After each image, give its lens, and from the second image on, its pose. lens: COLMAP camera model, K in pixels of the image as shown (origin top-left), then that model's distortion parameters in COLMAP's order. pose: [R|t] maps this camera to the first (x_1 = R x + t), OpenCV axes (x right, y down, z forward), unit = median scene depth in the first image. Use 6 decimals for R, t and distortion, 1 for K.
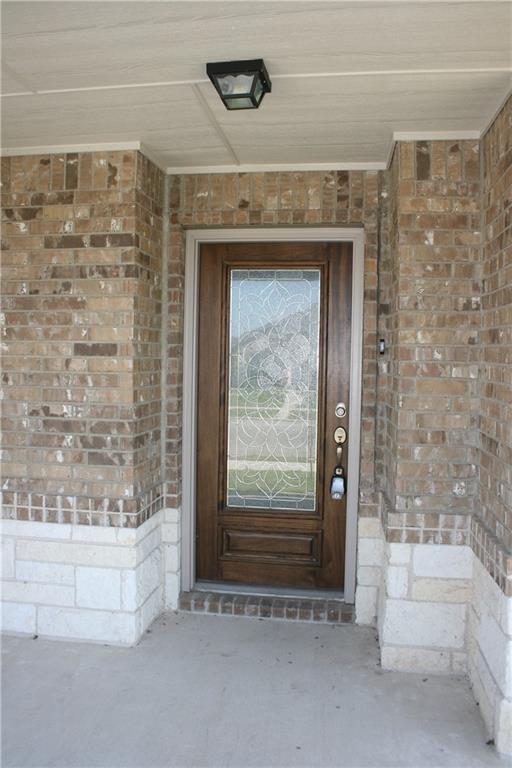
lens RADIAL K [[643.9, 0, 256.0], [0, 643.9, 384.0], [0, 0, 1]] dist [-0.160678, 0.133709]
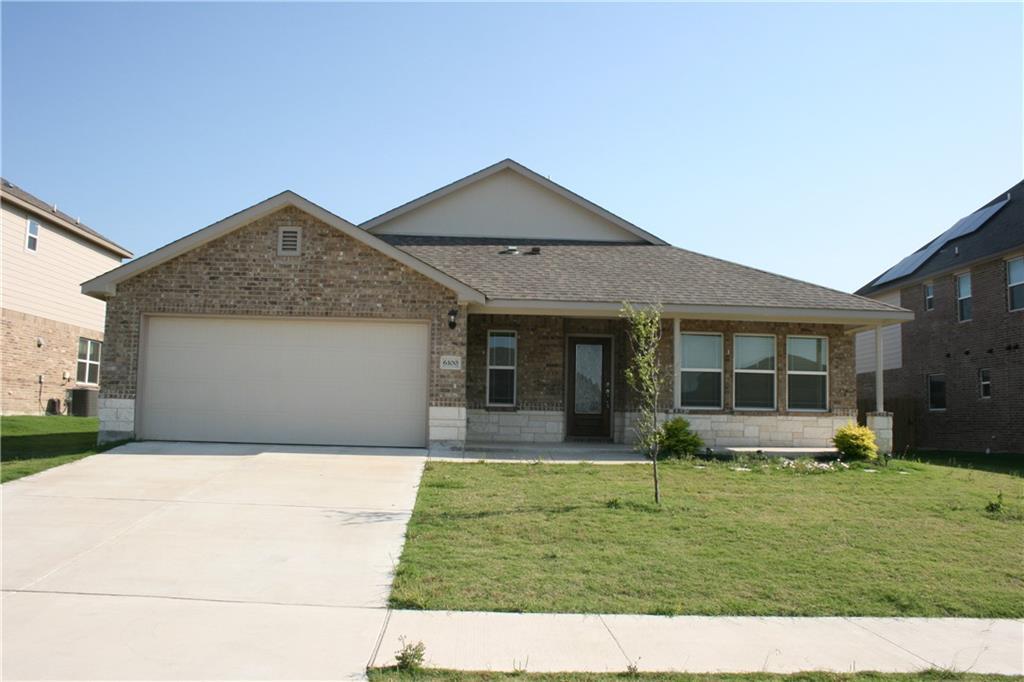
lens RADIAL K [[858.6, 0, 530.6], [0, 858.6, 345.8], [0, 0, 1]] dist [-0.160678, 0.133709]
pose [[0.977744, 0.020643, 0.208783, -1.456403], [0.005516, 0.992274, -0.123939, 0.471115], [-0.209728, 0.122333, 0.970077, -4.026471]]
